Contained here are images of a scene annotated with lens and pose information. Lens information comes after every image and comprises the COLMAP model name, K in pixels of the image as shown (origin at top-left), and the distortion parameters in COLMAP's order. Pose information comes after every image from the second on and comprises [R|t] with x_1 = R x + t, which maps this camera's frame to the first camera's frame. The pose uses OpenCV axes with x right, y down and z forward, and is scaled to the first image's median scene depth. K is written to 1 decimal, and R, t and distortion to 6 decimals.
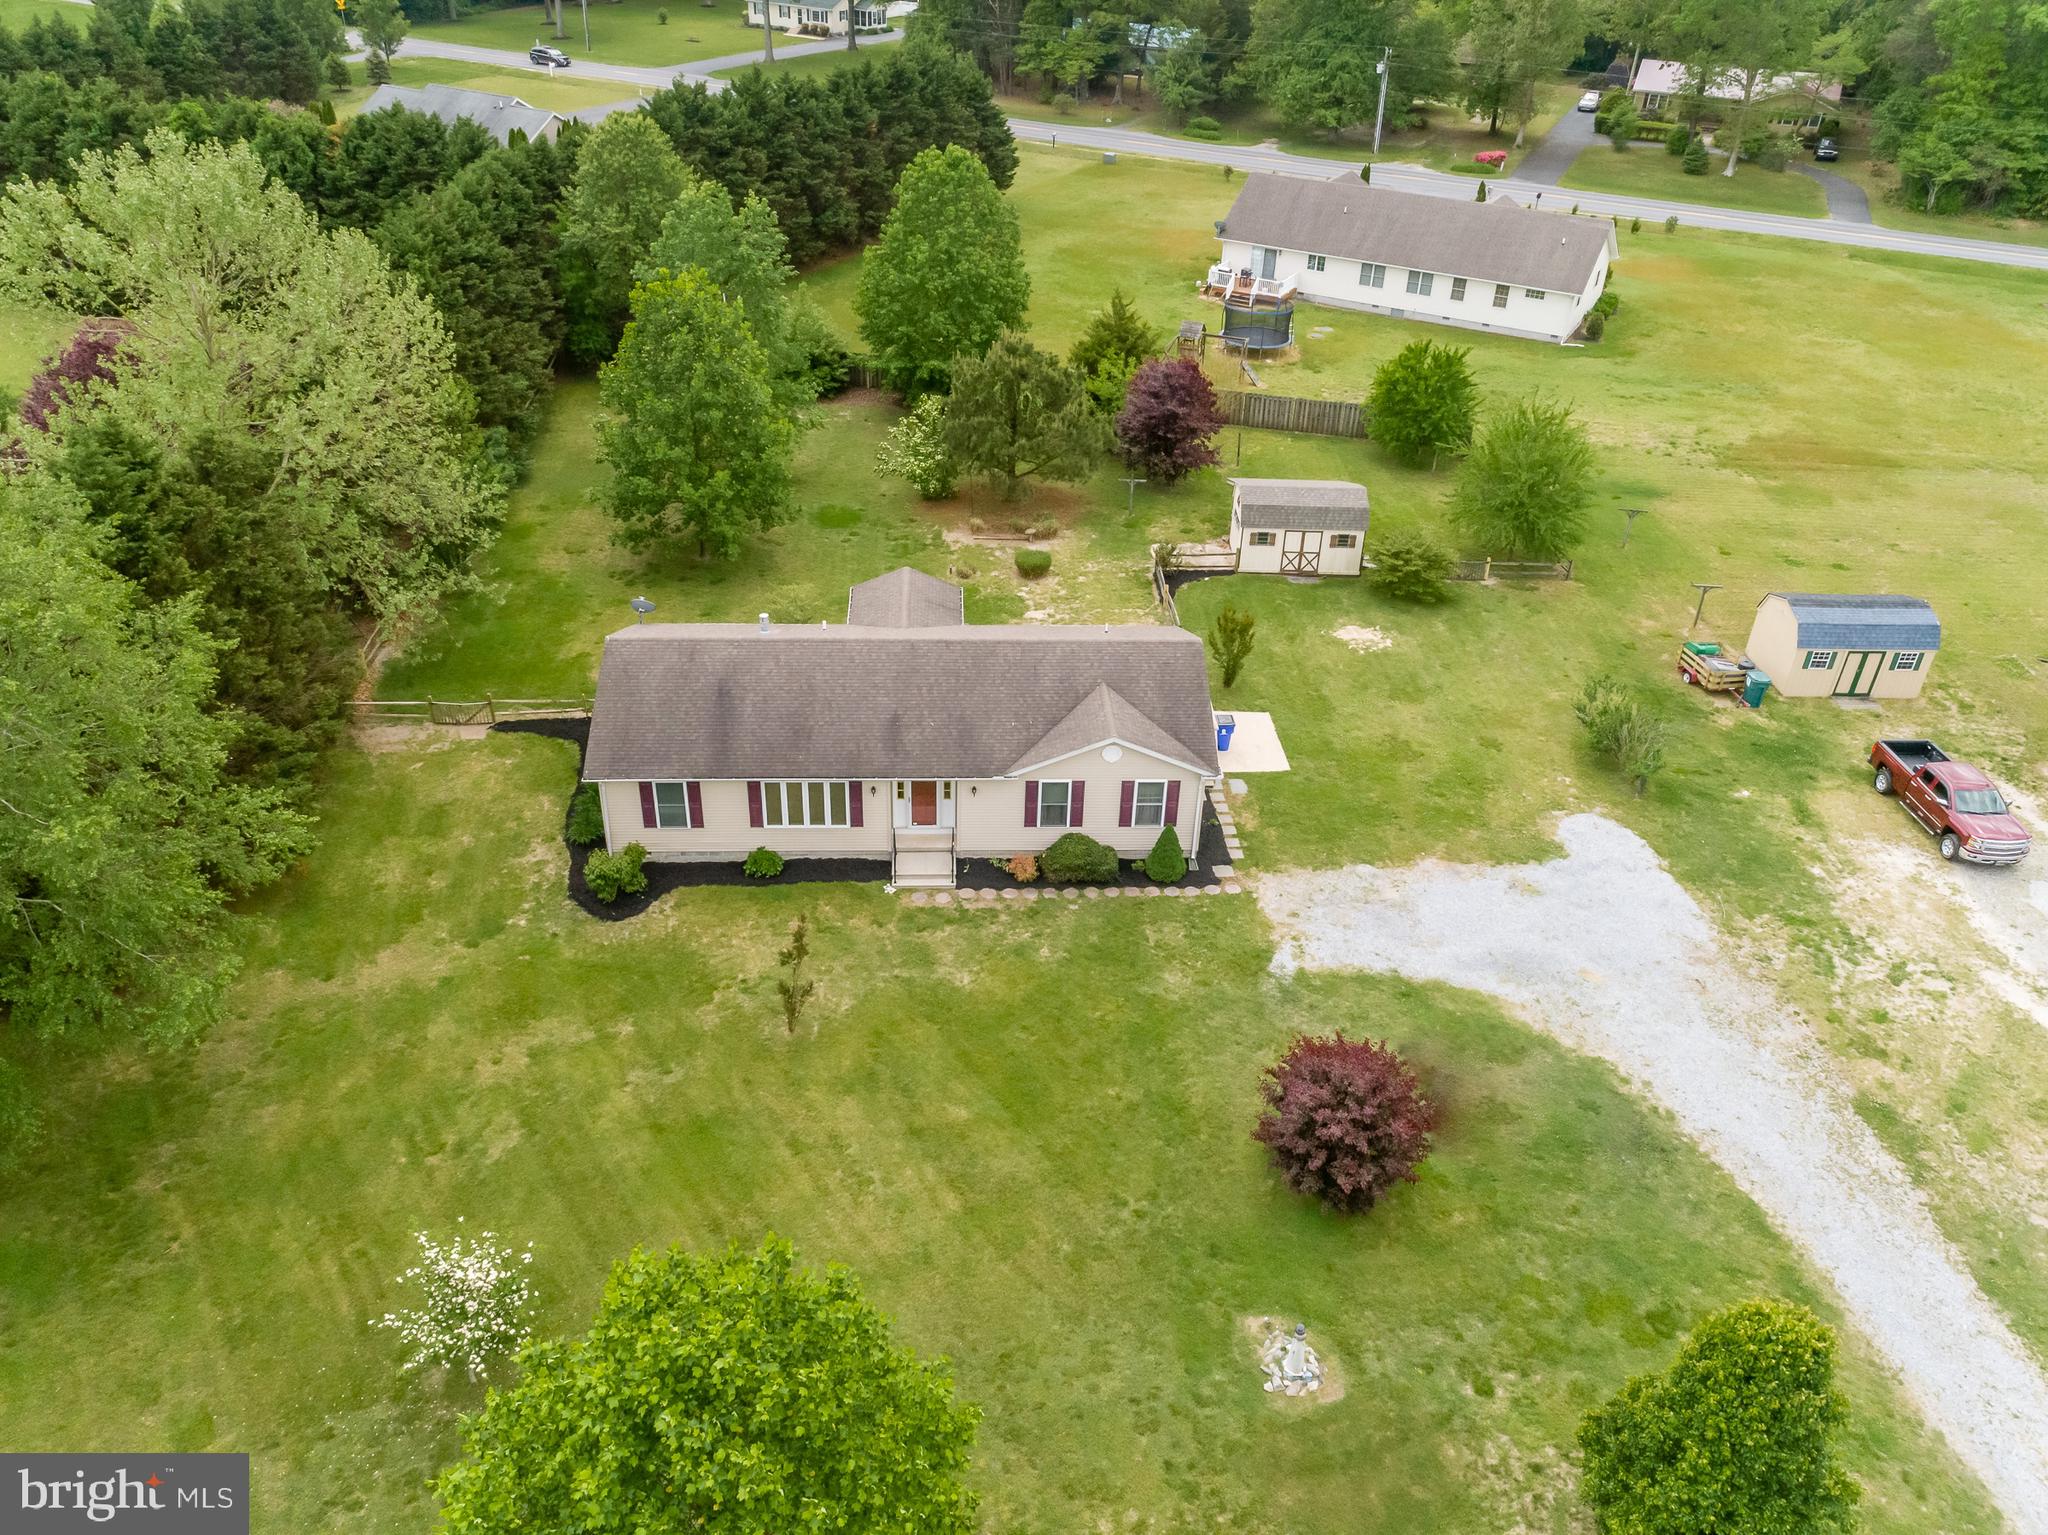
lens RADIAL K [[1522.8, 0, 1026.0], [0, 1522.8, 723.7], [0, 0, 1]] dist [0.013849, 0.013942]
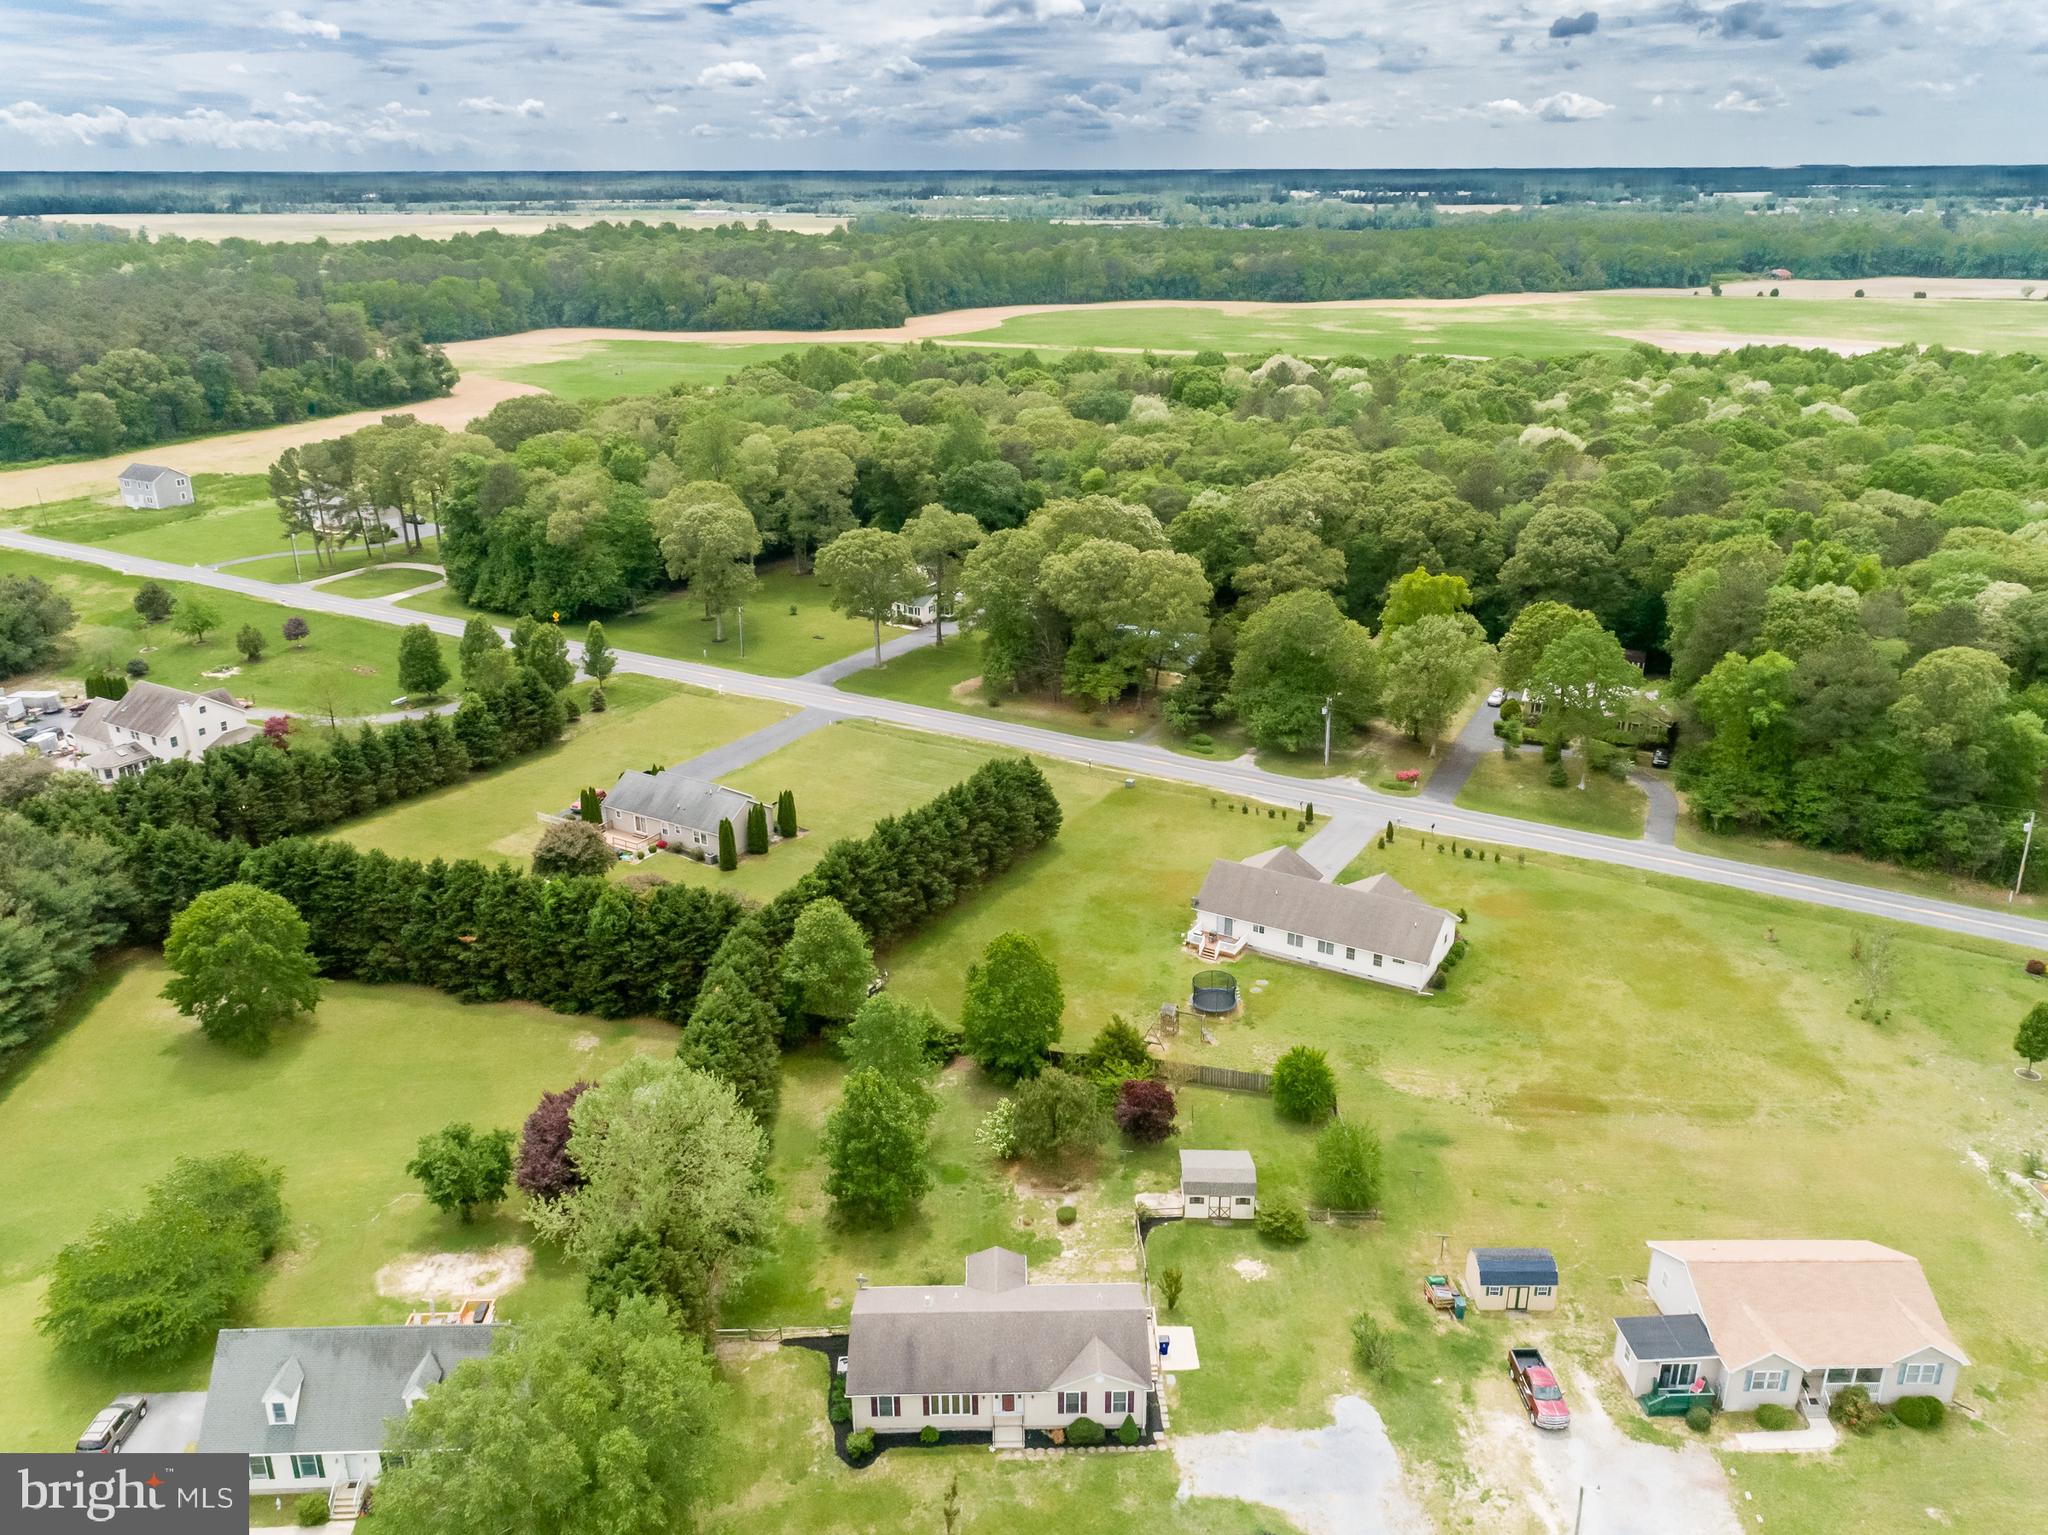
lens RADIAL K [[1522.8, 0, 1019.5], [0, 1522.8, 757.2], [0, 0, 1]] dist [0.013849, 0.013942]
pose [[0.998482, -0.026505, -0.048292, 0.068528], [0.016515, 0.980344, -0.196603, -0.386314], [0.052554, 0.195507, 0.979293, -1.150536]]
